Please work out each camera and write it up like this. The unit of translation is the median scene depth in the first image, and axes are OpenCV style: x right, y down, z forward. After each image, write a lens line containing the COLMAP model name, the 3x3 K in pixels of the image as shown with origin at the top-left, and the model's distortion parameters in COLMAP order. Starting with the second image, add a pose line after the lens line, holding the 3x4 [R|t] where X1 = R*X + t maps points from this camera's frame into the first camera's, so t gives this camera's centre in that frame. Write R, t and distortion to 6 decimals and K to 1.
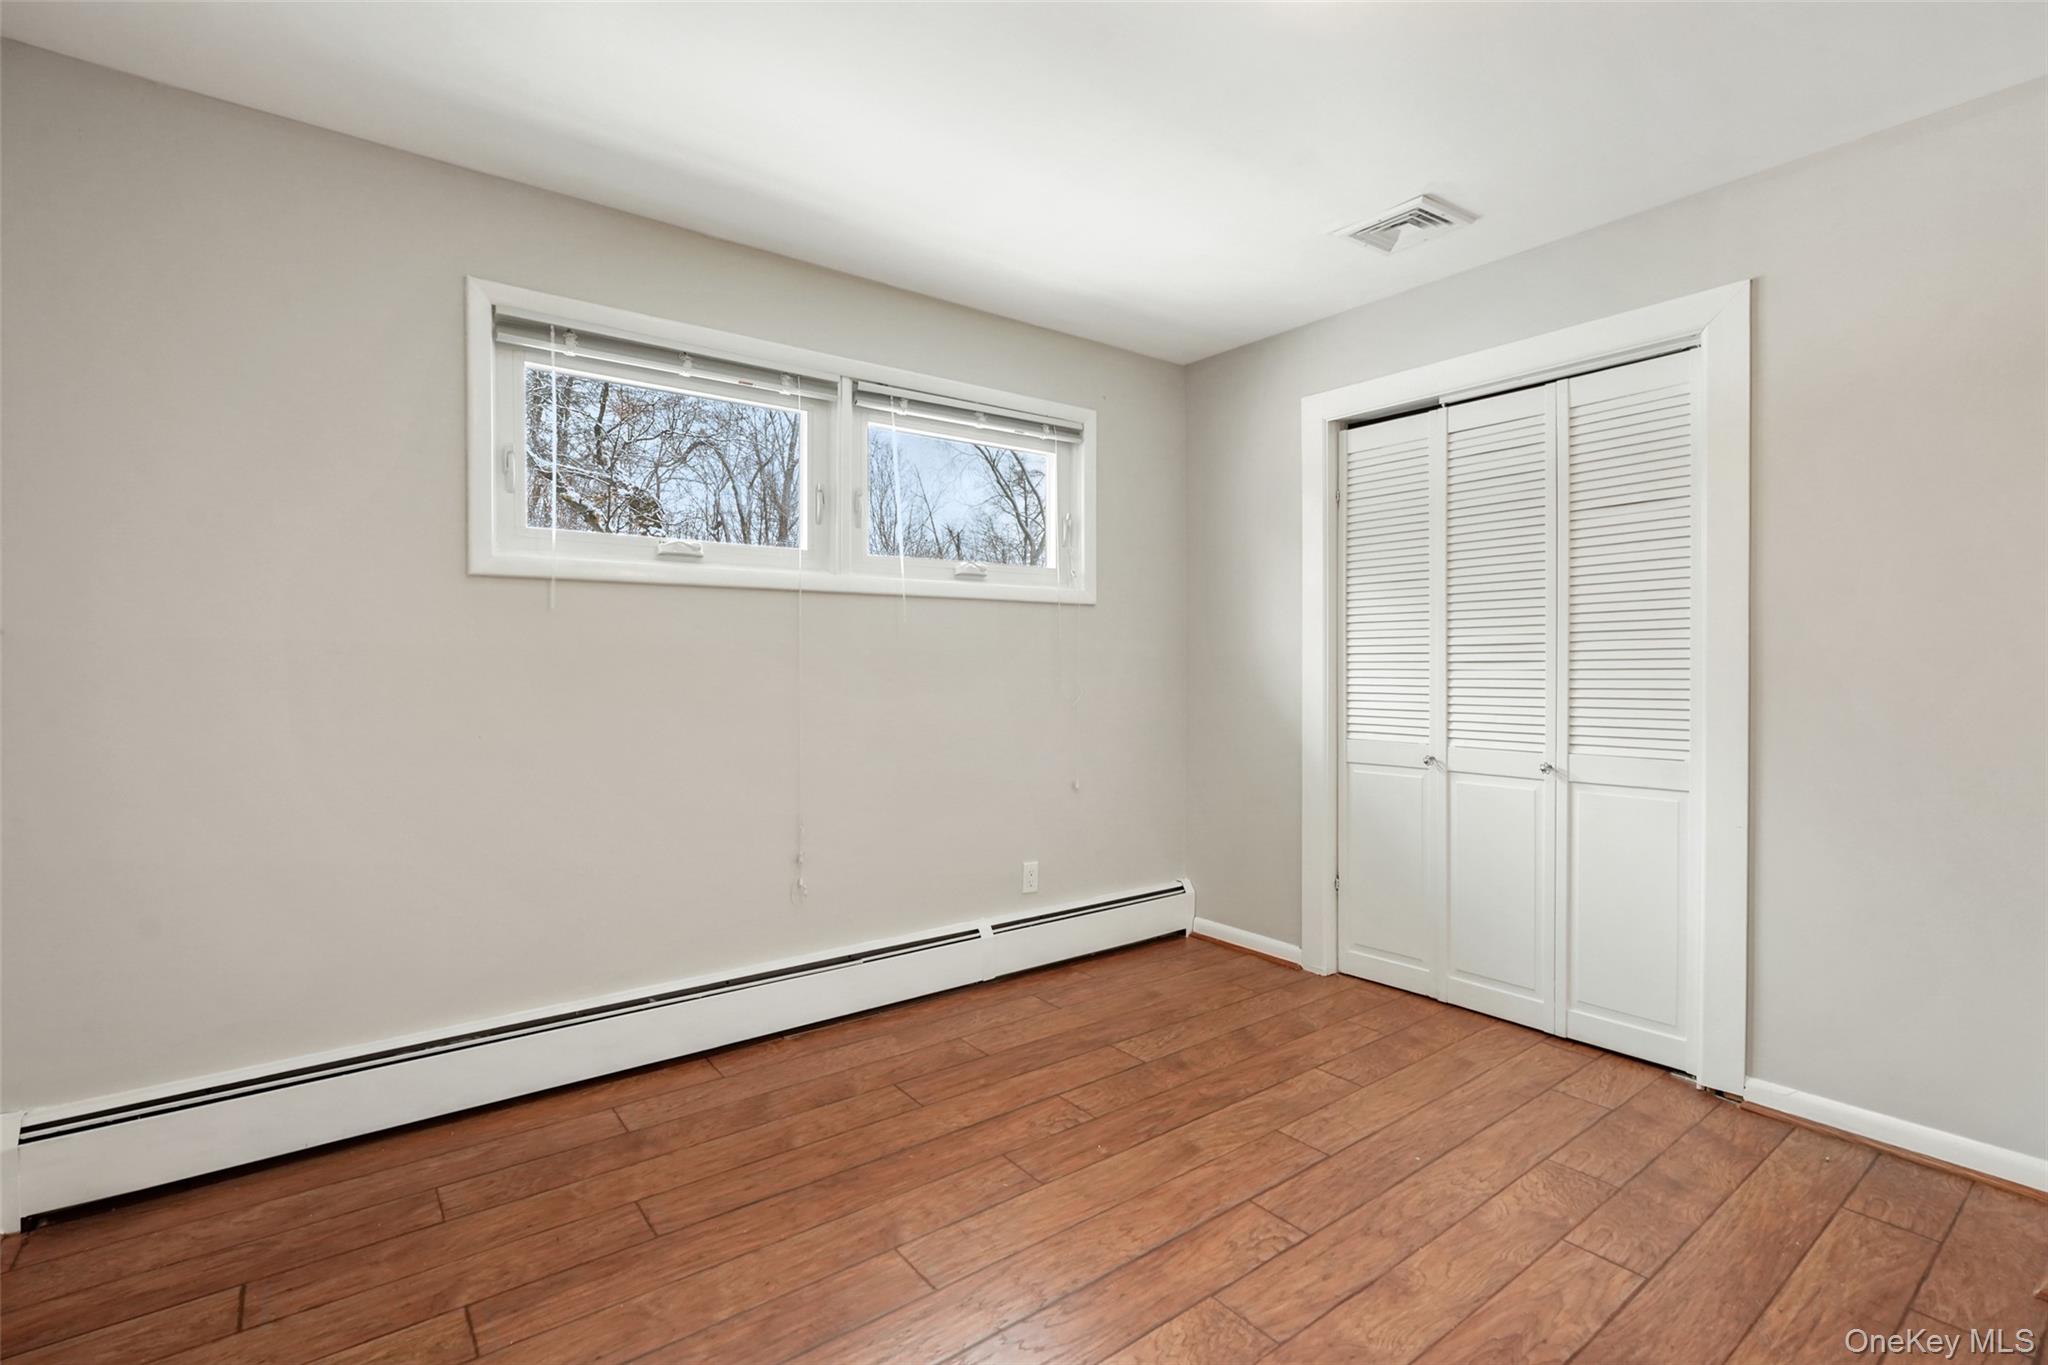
lens RADIAL K [[945.3, 0, 1024.0], [0, 945.3, 682.5], [0, 0, 1]] dist [-0.005957, -0.000032]
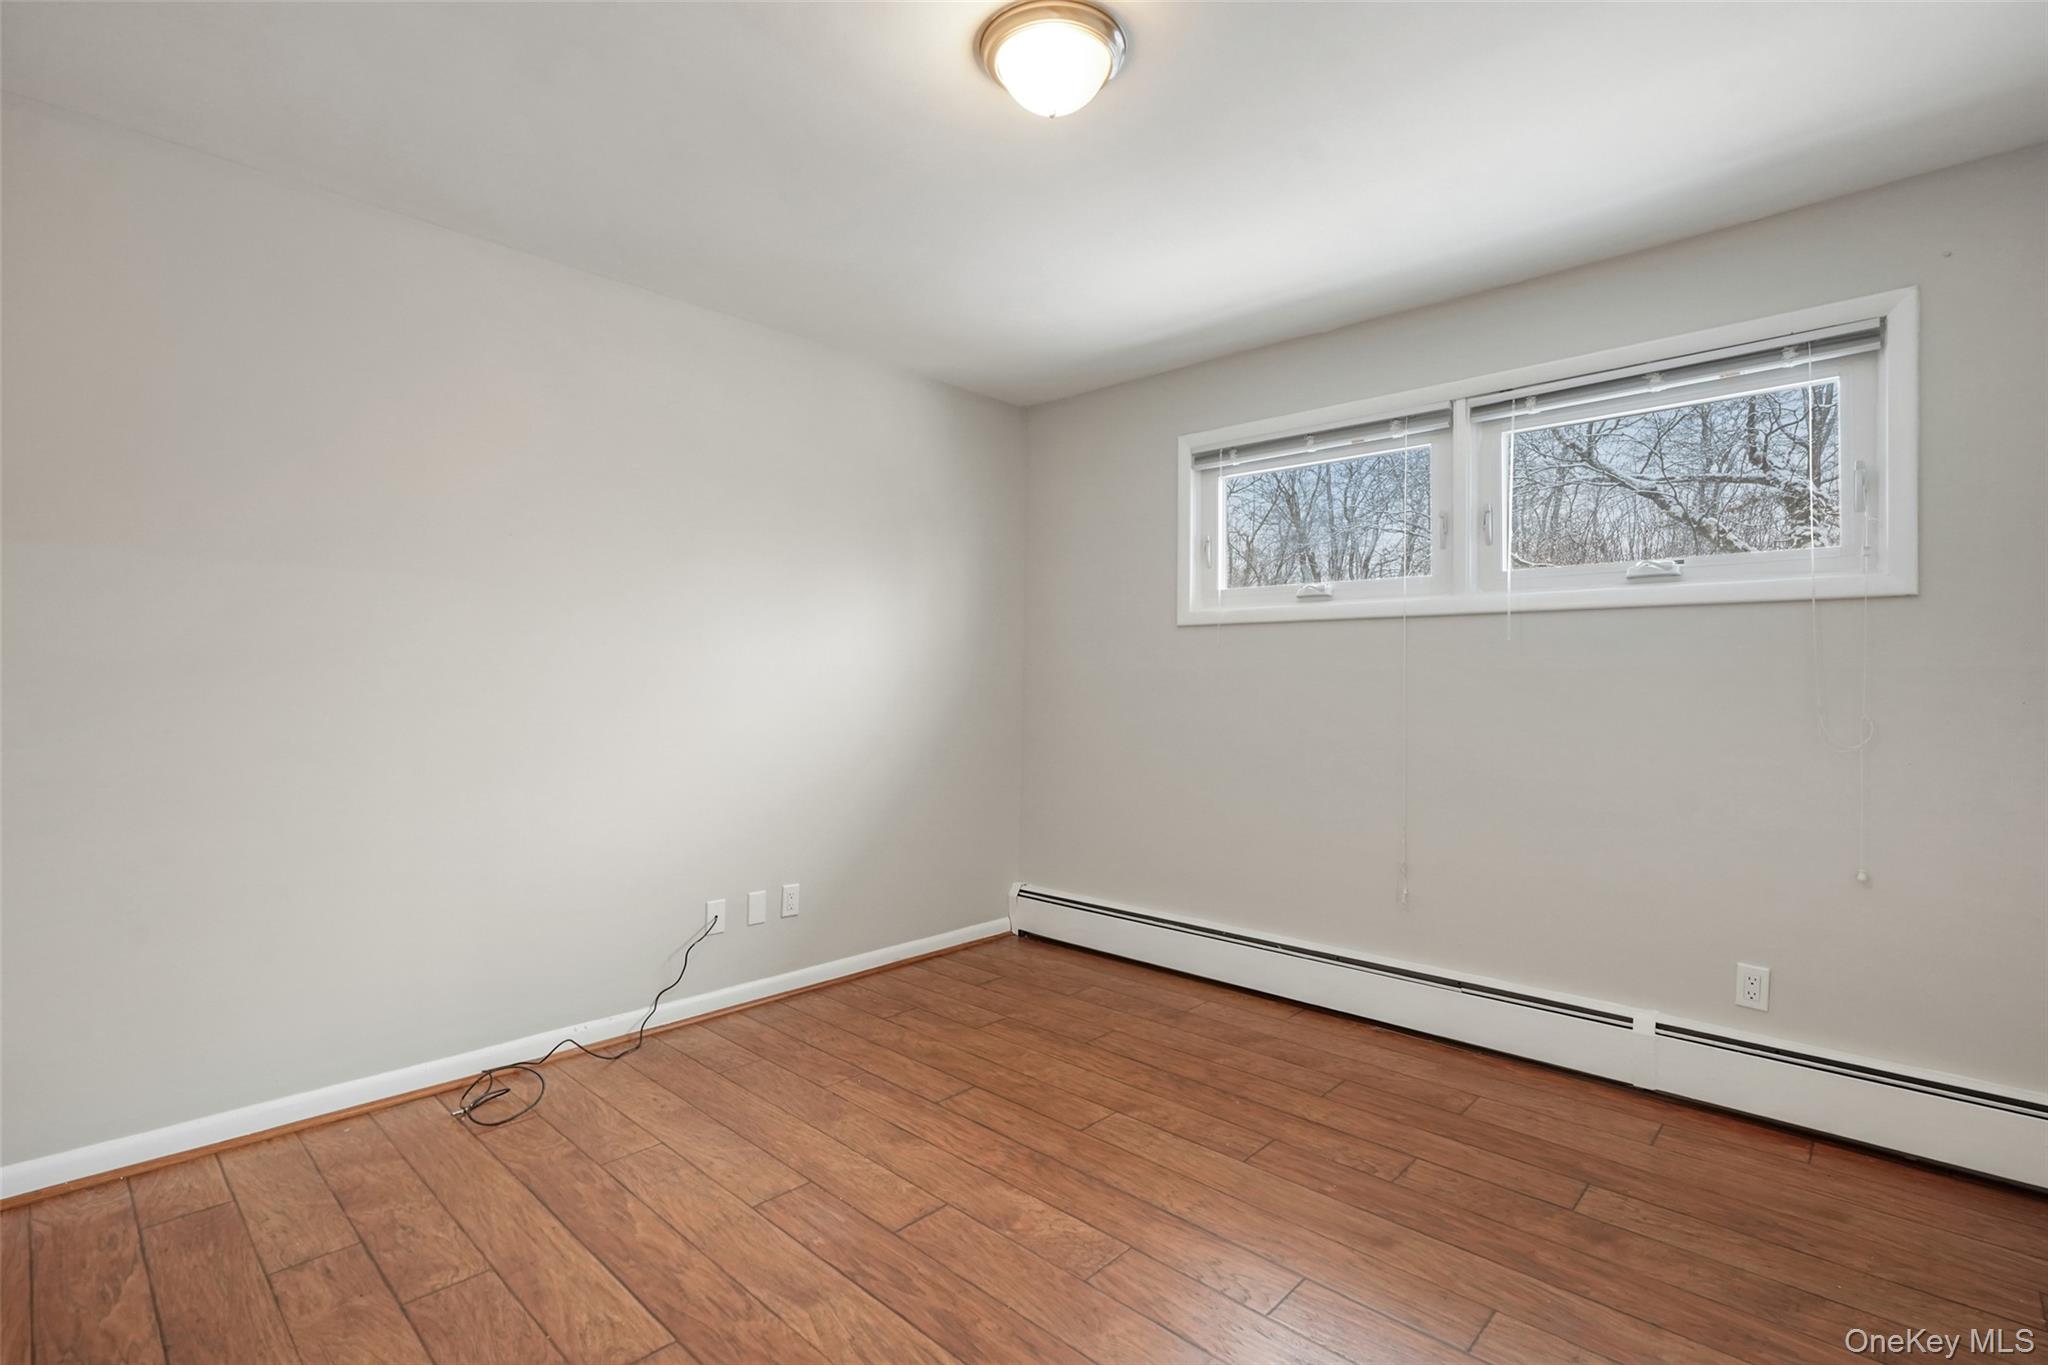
lens RADIAL K [[928.7, 0, 1021.4], [0, 928.7, 696.5], [0, 0, 1]] dist [-0.000795, 0.000544]
pose [[0.173391, 0.007865, -0.984822, 0.787236], [-0.038925, 0.999241, 0.001126, 0.009762], [0.984084, 0.038139, 0.173565, 0.429086]]
